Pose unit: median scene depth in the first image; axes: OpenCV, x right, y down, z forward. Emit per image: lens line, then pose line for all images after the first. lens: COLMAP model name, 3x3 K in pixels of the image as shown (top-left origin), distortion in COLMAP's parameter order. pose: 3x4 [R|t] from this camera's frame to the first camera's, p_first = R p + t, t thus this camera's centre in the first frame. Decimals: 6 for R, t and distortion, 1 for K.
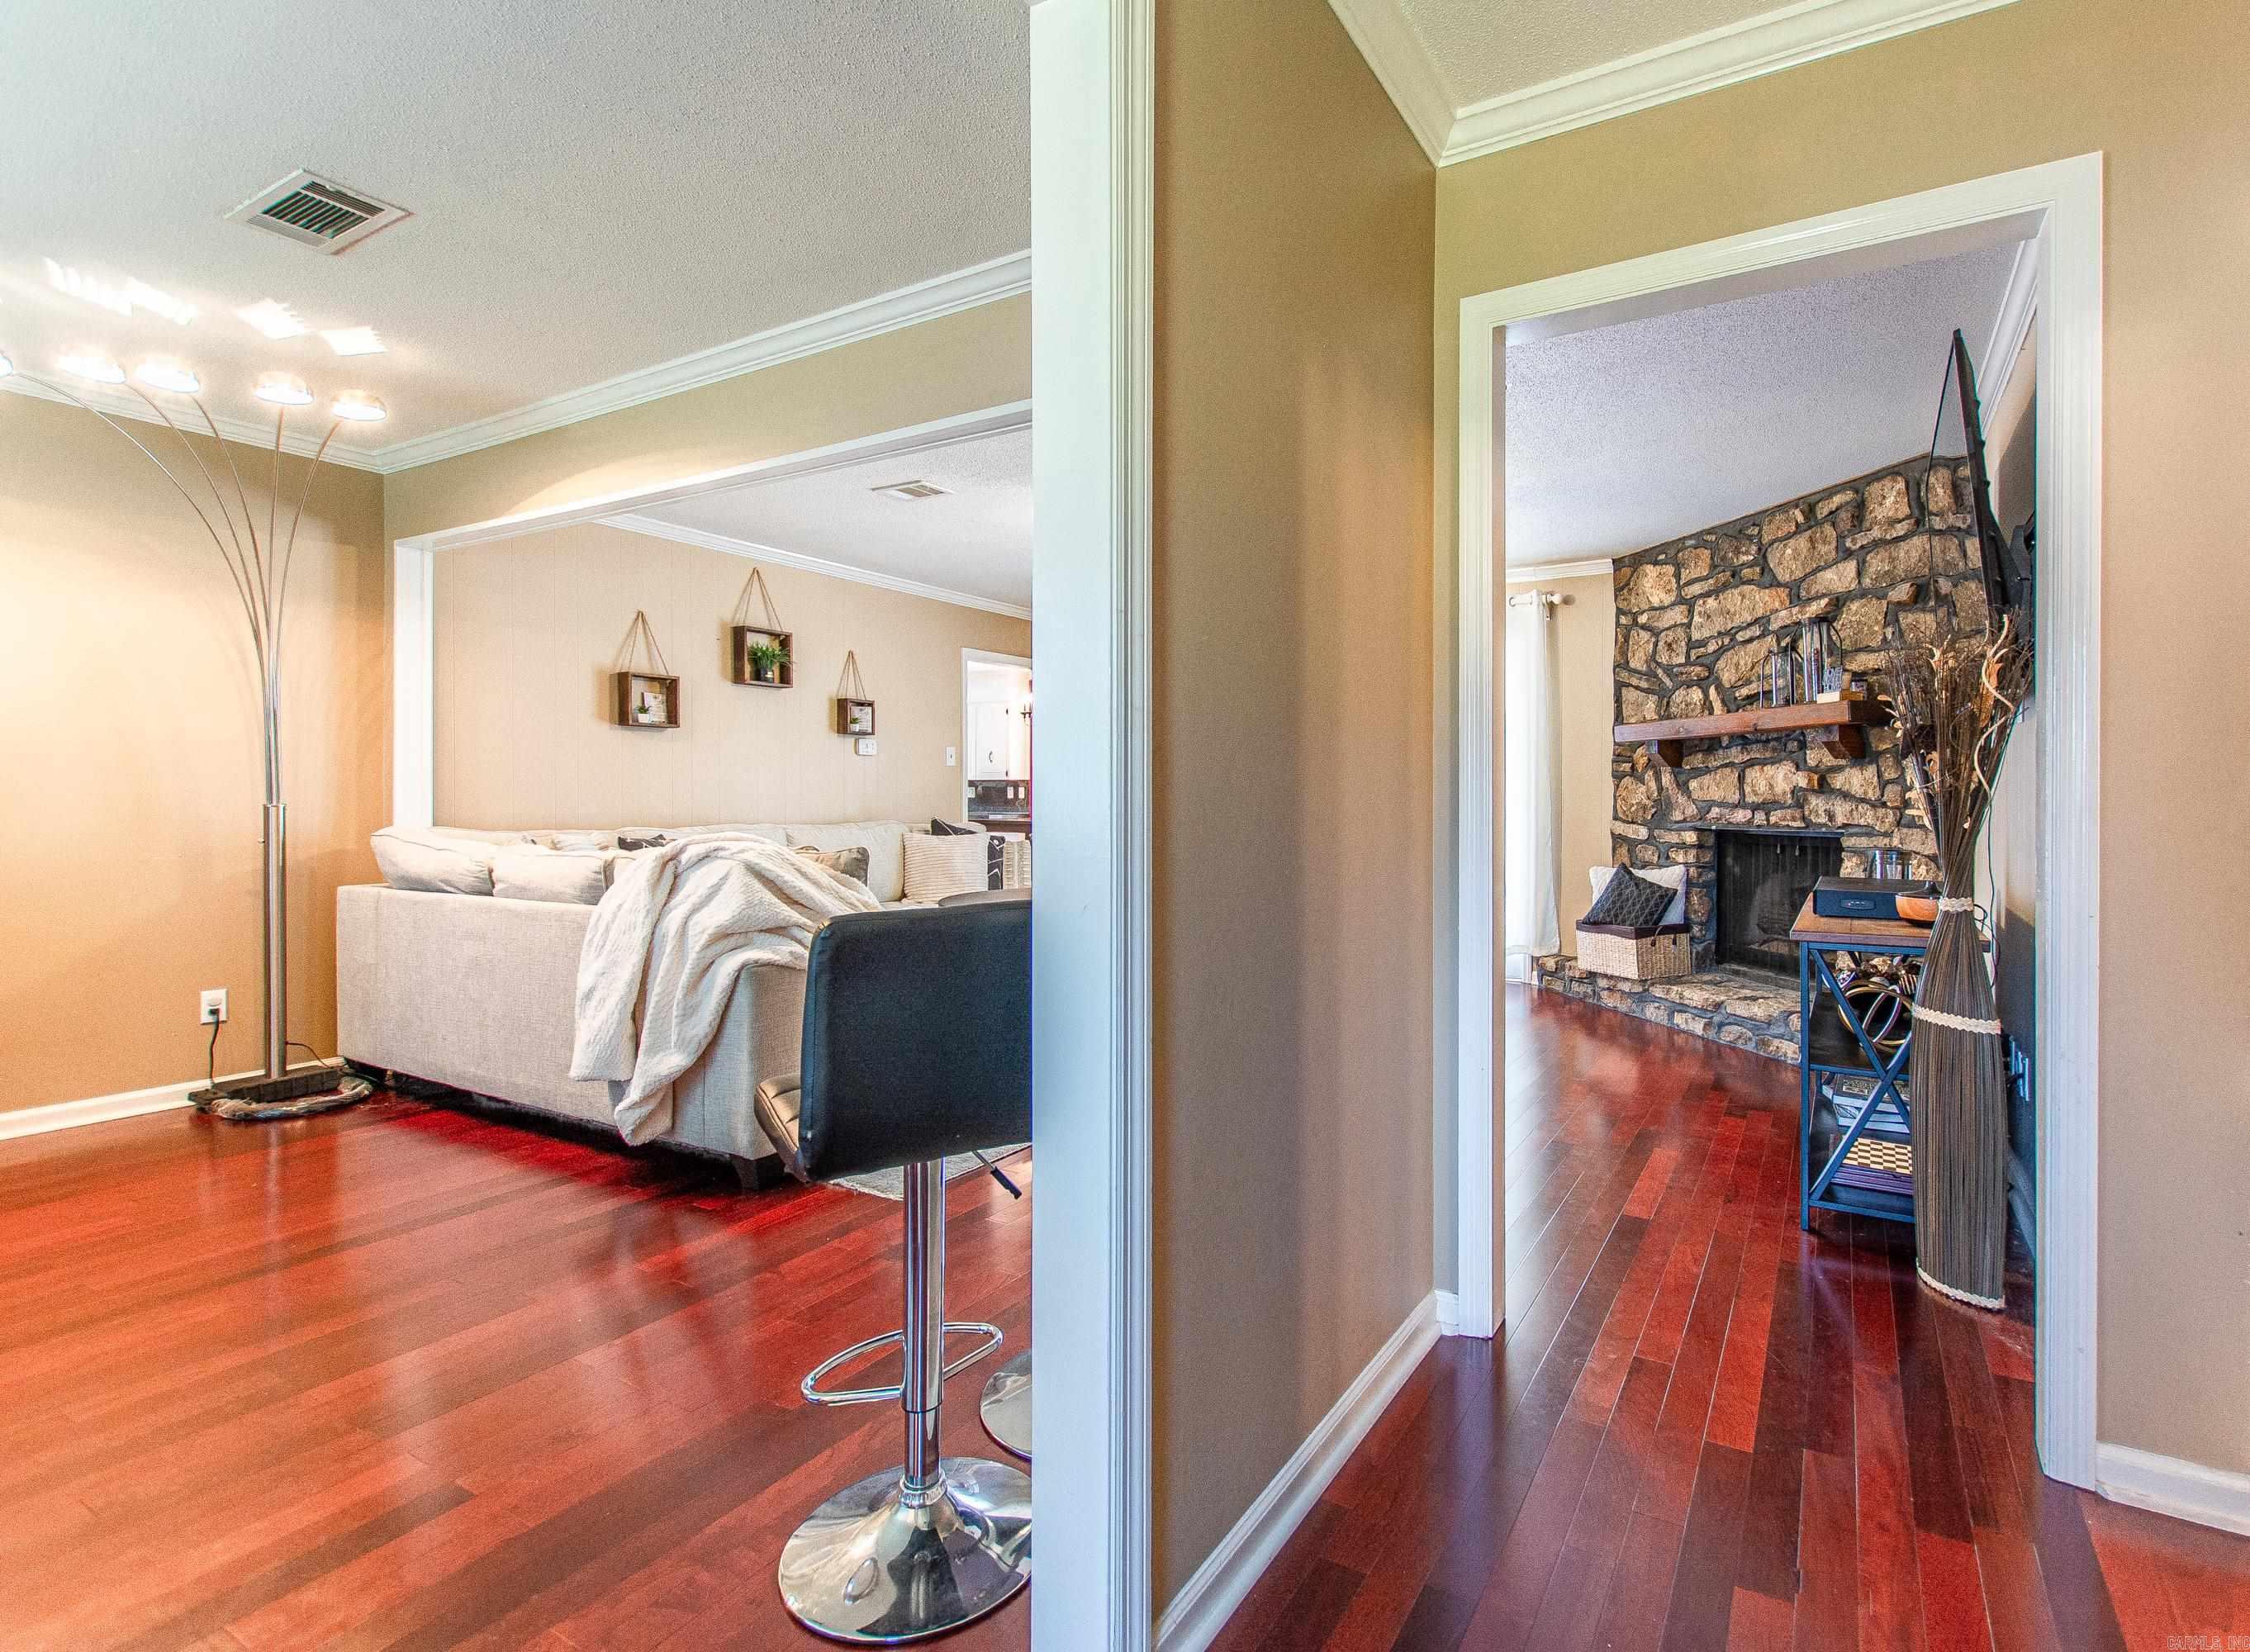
lens RADIAL K [[1083.3, 0, 1258.3], [0, 1083.3, 800.0], [0, 0, 1]] dist [0.005275, -0.000731]
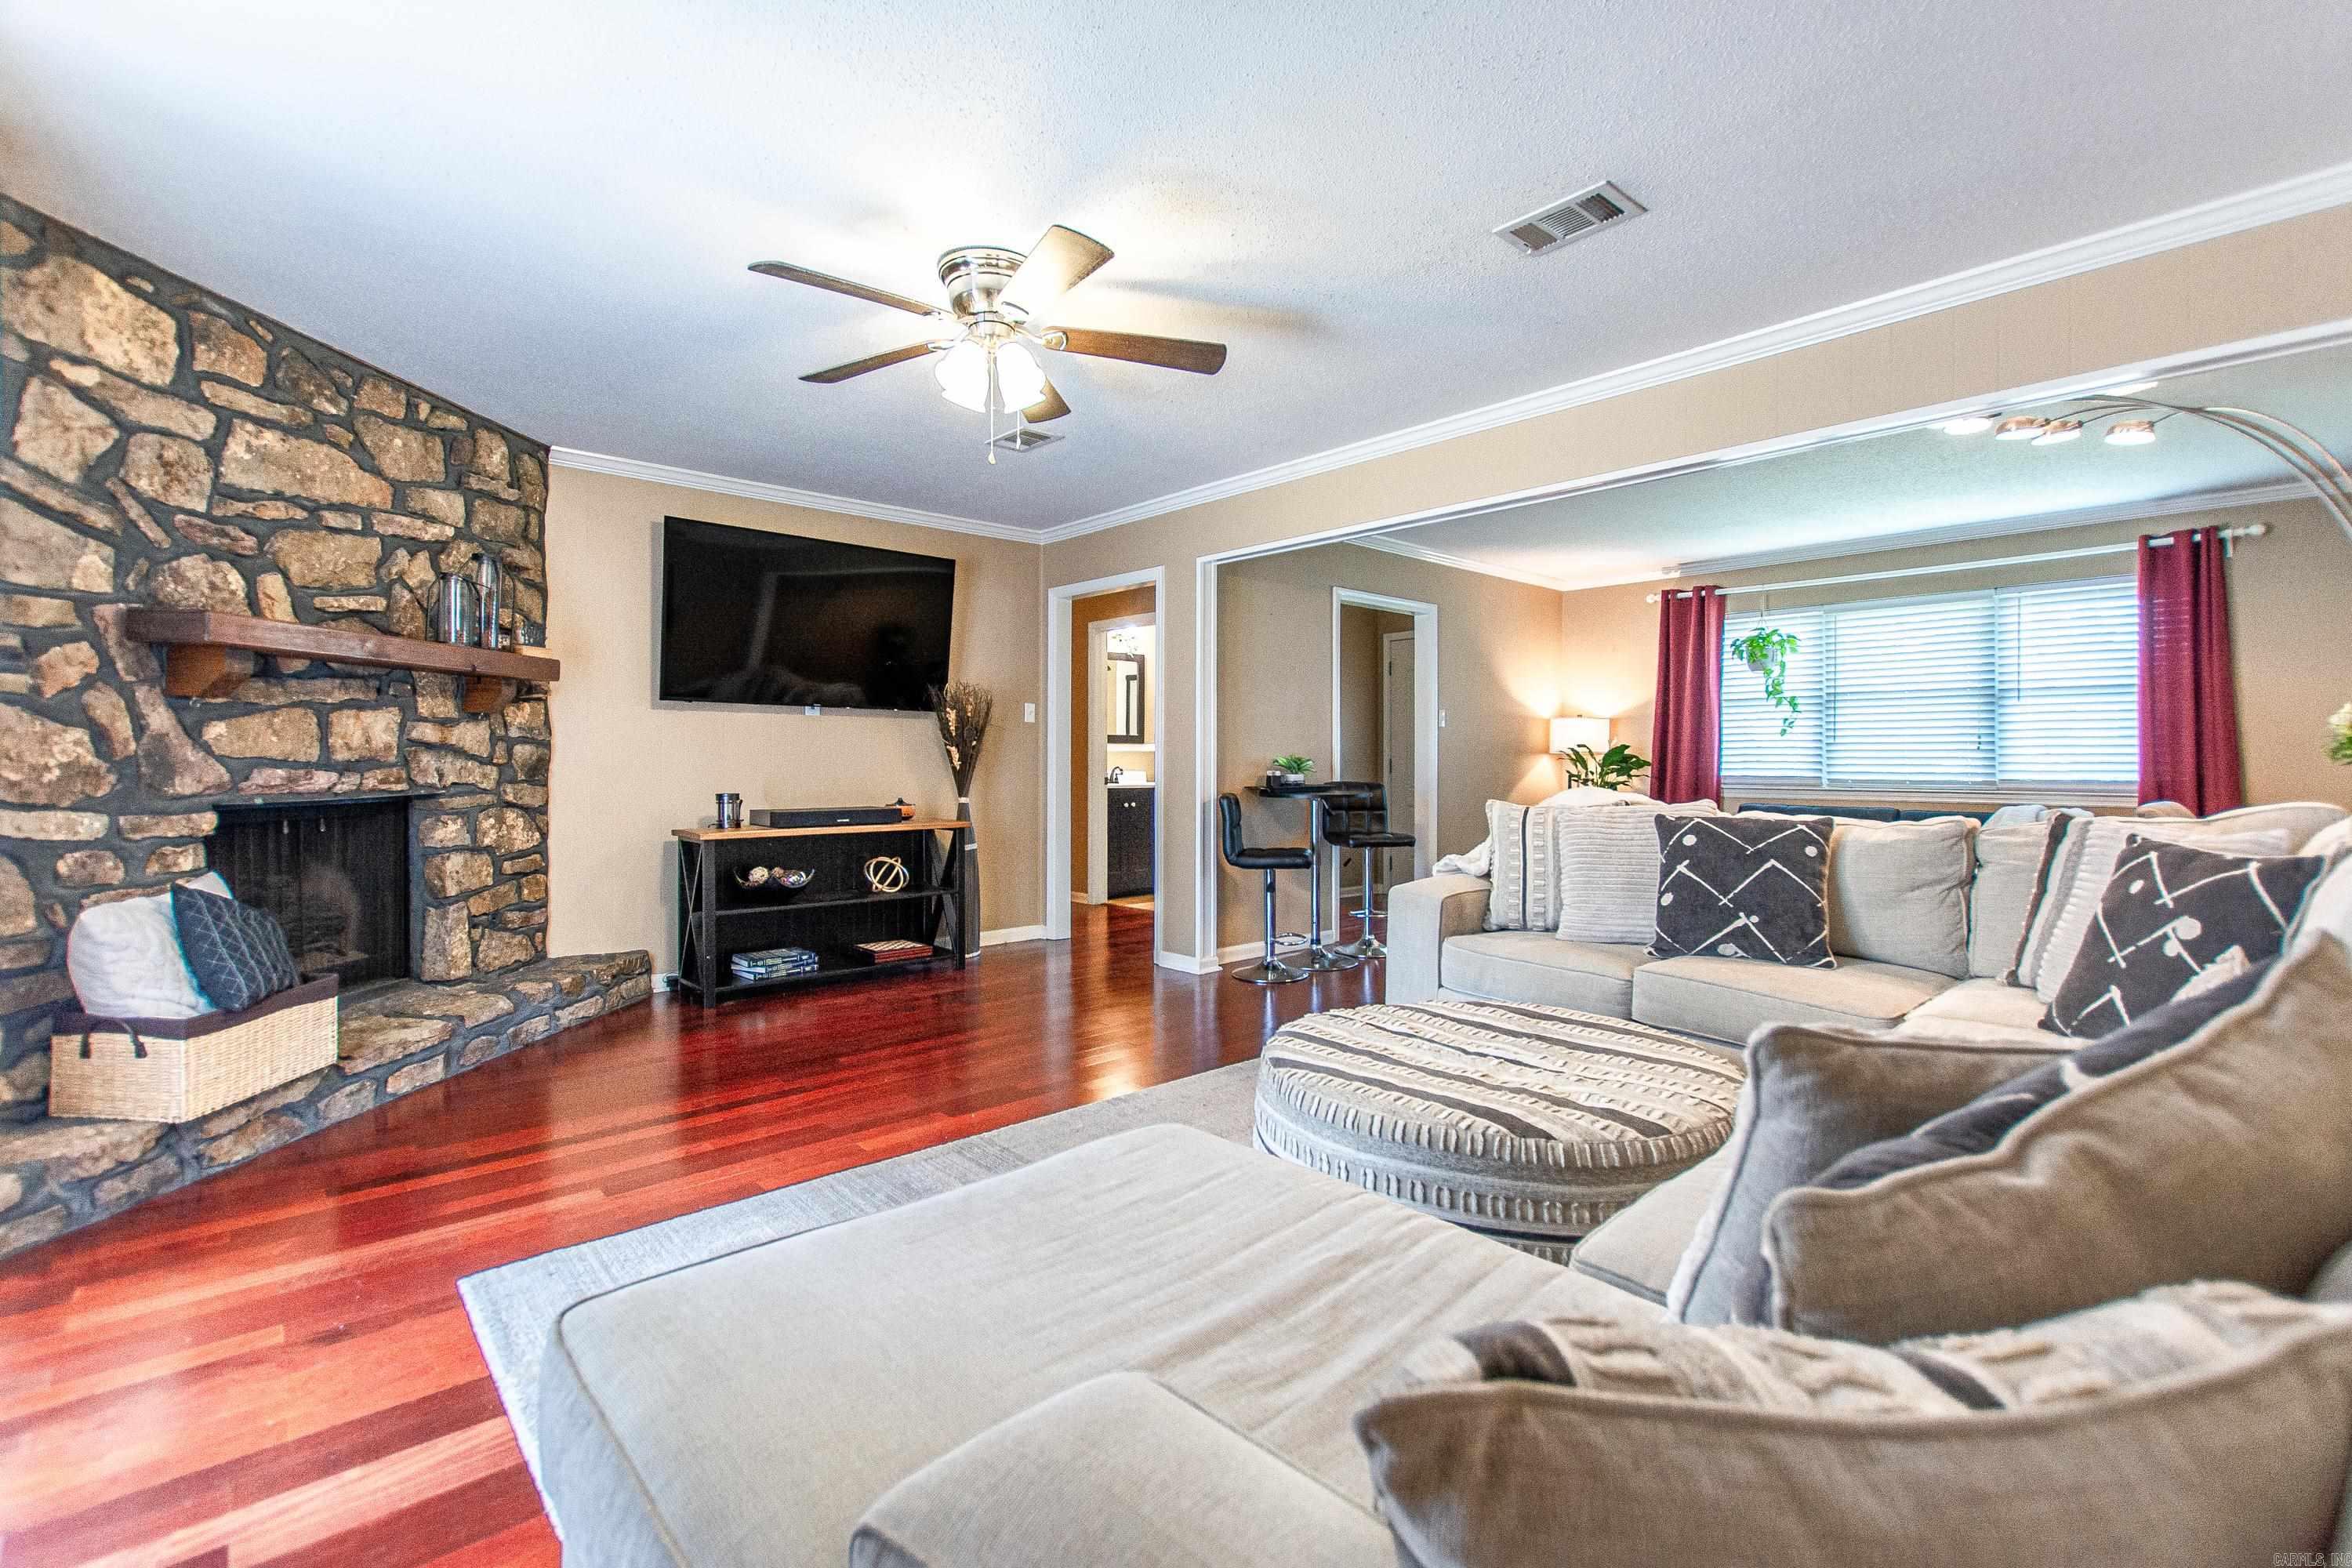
lens RADIAL K [[1031.0, 0, 1187.4], [0, 1031.0, 764.8], [0, 0, 1]] dist [0.009553, -0.007681]
pose [[-0.946175, -0.005351, 0.323611, -0.281528], [-0.002685, 0.999959, 0.008683, -0.002253], [-0.323644, 0.007347, -0.946150, 1.440850]]
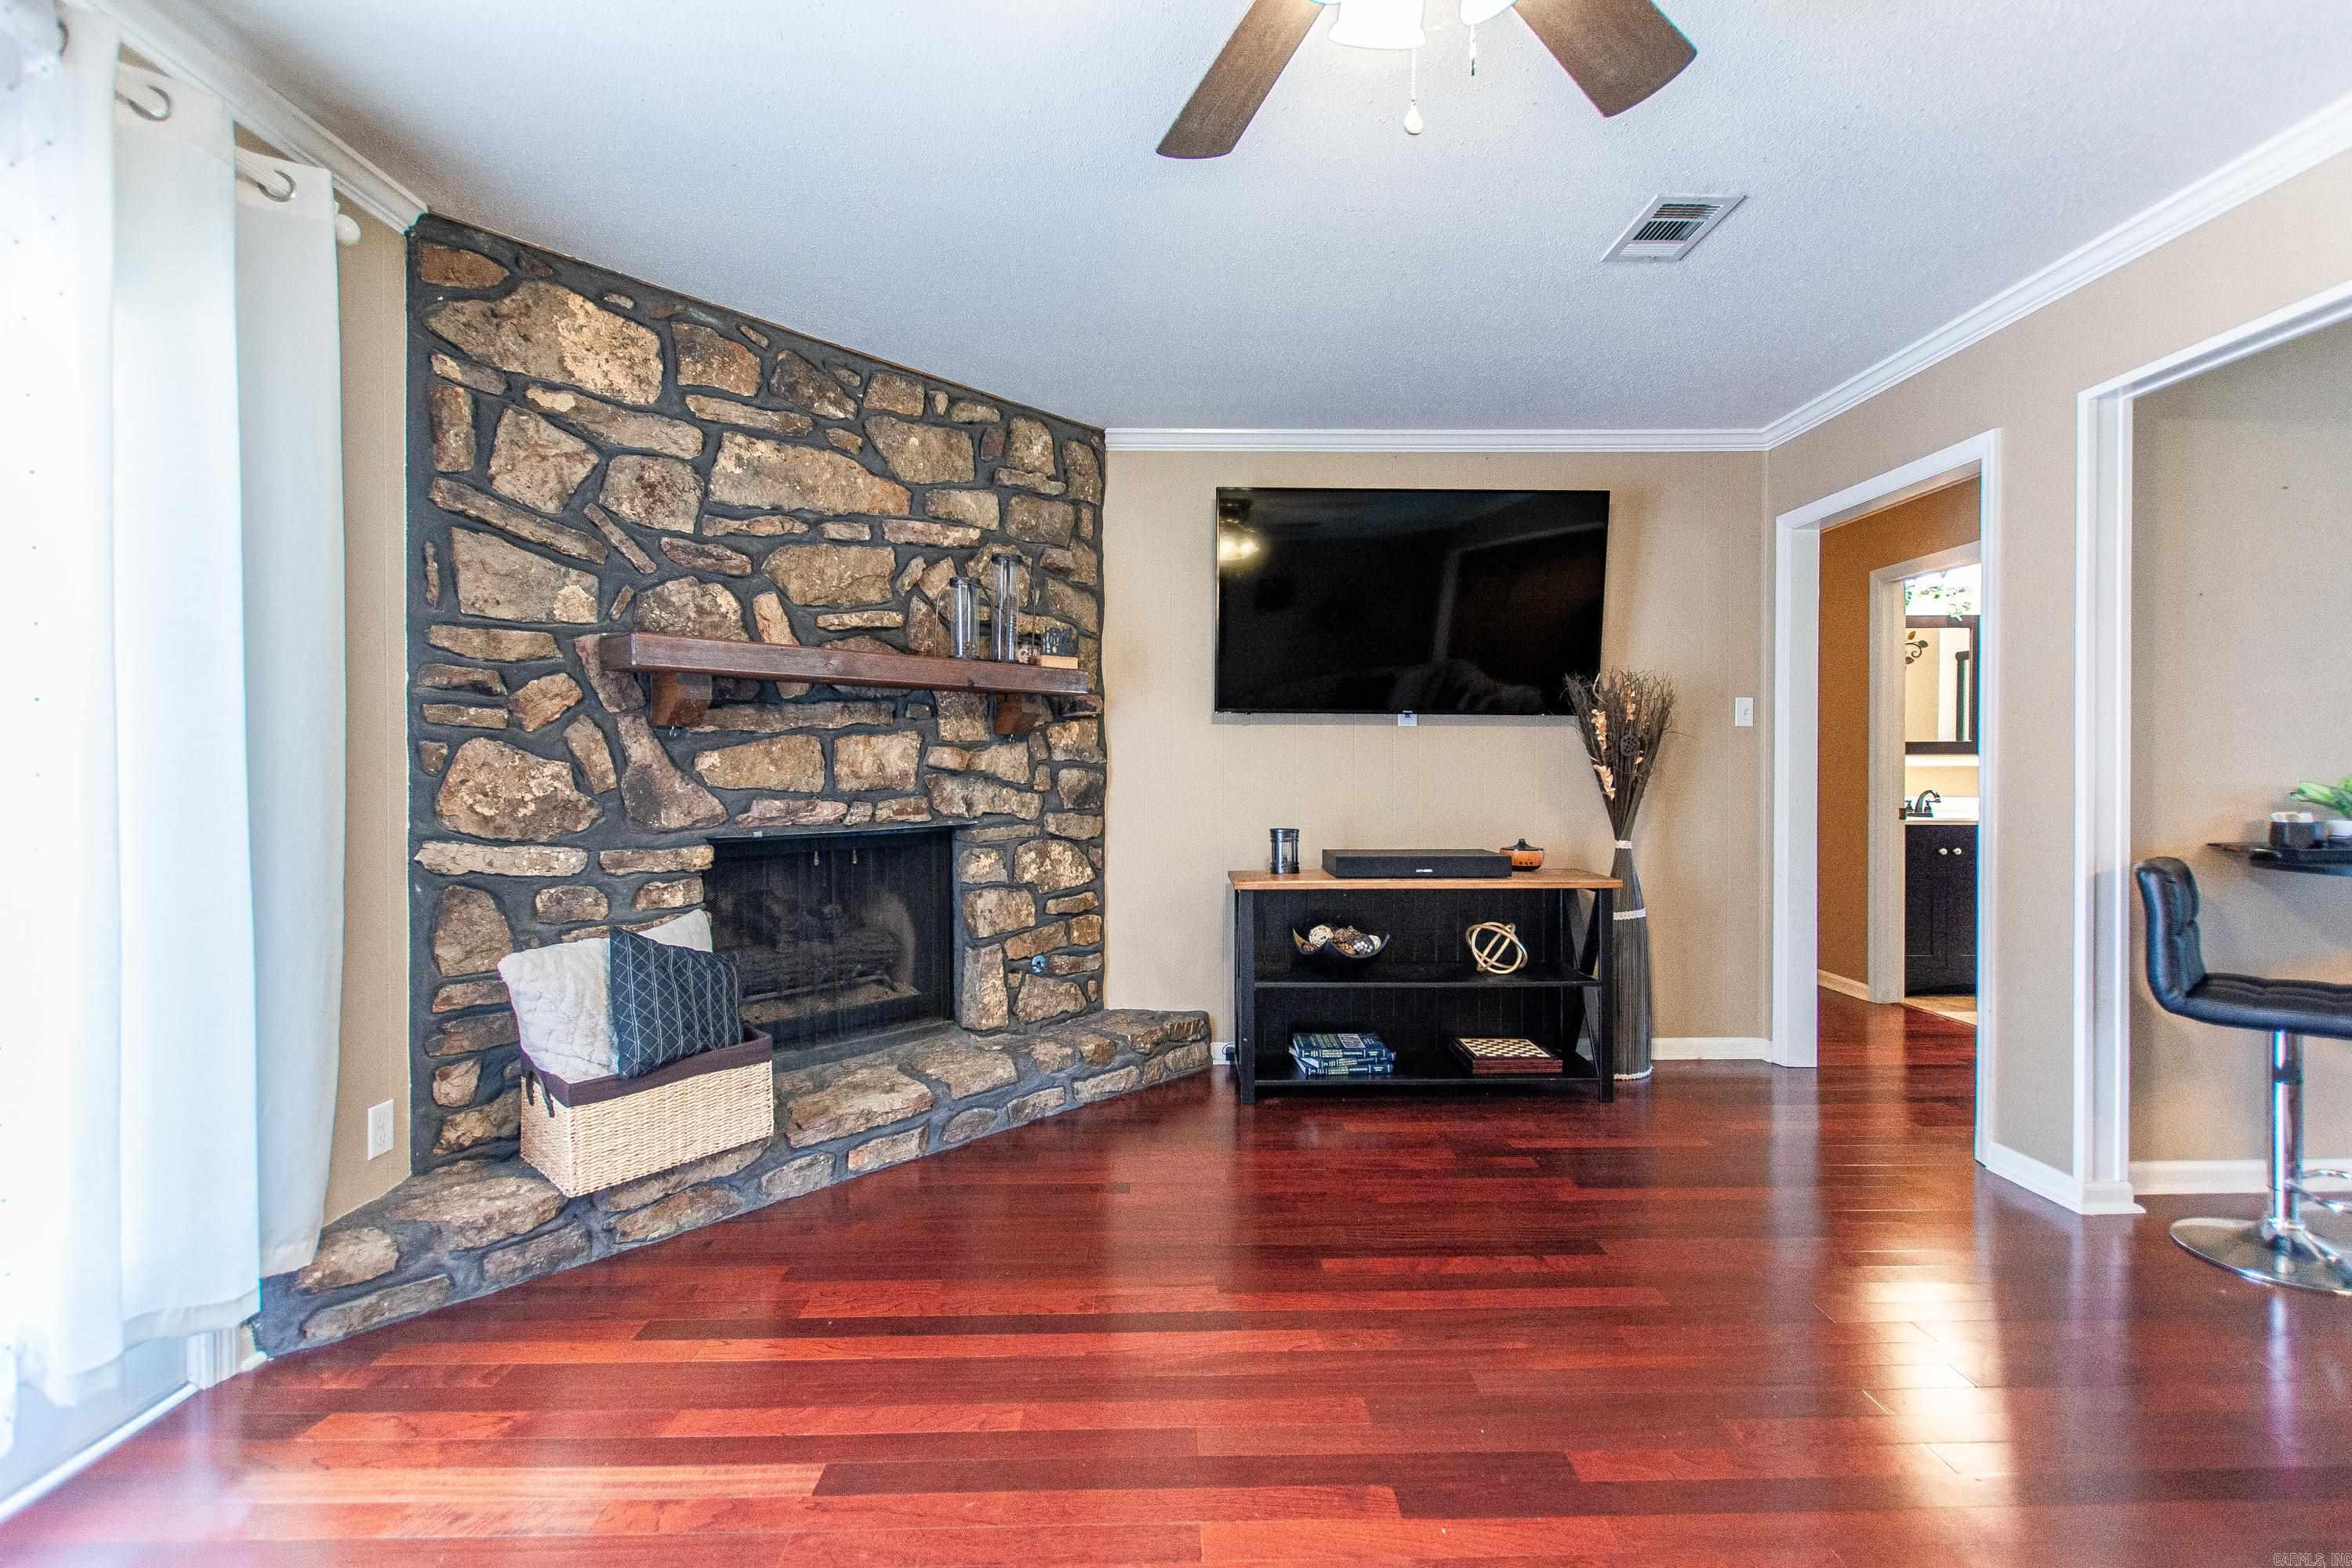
lens RADIAL K [[1031.0, 0, 1181.8], [0, 1031.0, 778.8], [0, 0, 1]] dist [0.009553, -0.007681]
pose [[-0.499462, -0.009374, 0.866285, -0.185332], [0.002159, 0.999925, 0.012064, -0.011626], [-0.866333, 0.007896, -0.499405, 1.123098]]
